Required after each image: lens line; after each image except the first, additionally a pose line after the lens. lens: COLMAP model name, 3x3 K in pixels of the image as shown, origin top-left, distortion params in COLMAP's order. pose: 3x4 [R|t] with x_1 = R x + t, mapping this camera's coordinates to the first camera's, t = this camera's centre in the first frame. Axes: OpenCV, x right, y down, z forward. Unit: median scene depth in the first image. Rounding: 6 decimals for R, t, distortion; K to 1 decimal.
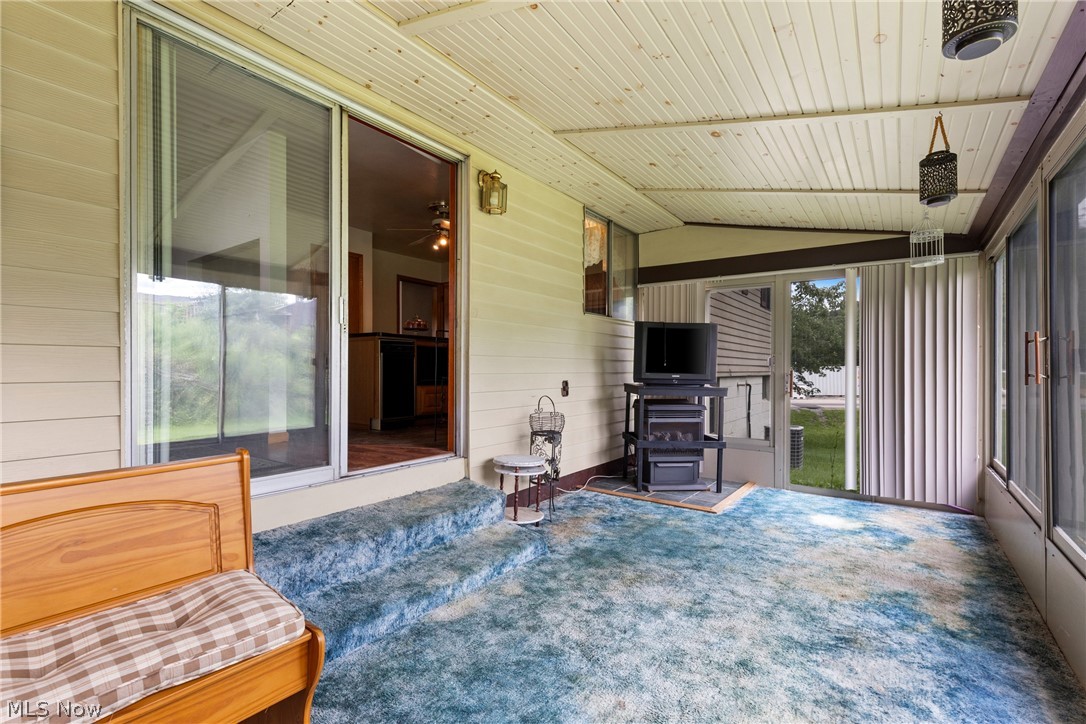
lens RADIAL K [[488.5, 0, 543.5], [0, 488.5, 366.1], [0, 0, 1]] dist [0.006689, 0.000139]
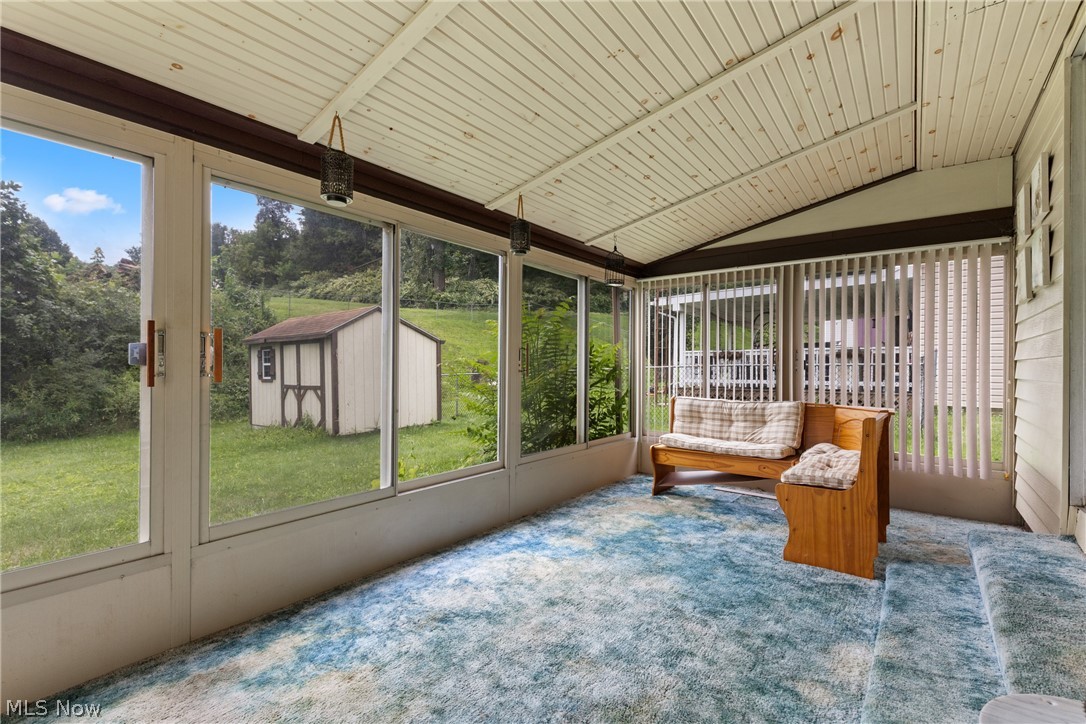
lens RADIAL K [[488.5, 0, 543.5], [0, 488.5, 366.1], [0, 0, 1]] dist [0.006689, 0.000139]
pose [[-0.999548, -0.007200, 0.029195, 0.351322], [-0.007448, 0.999937, -0.008402, 0.008838], [-0.029133, -0.008616, -0.999538, 1.997323]]
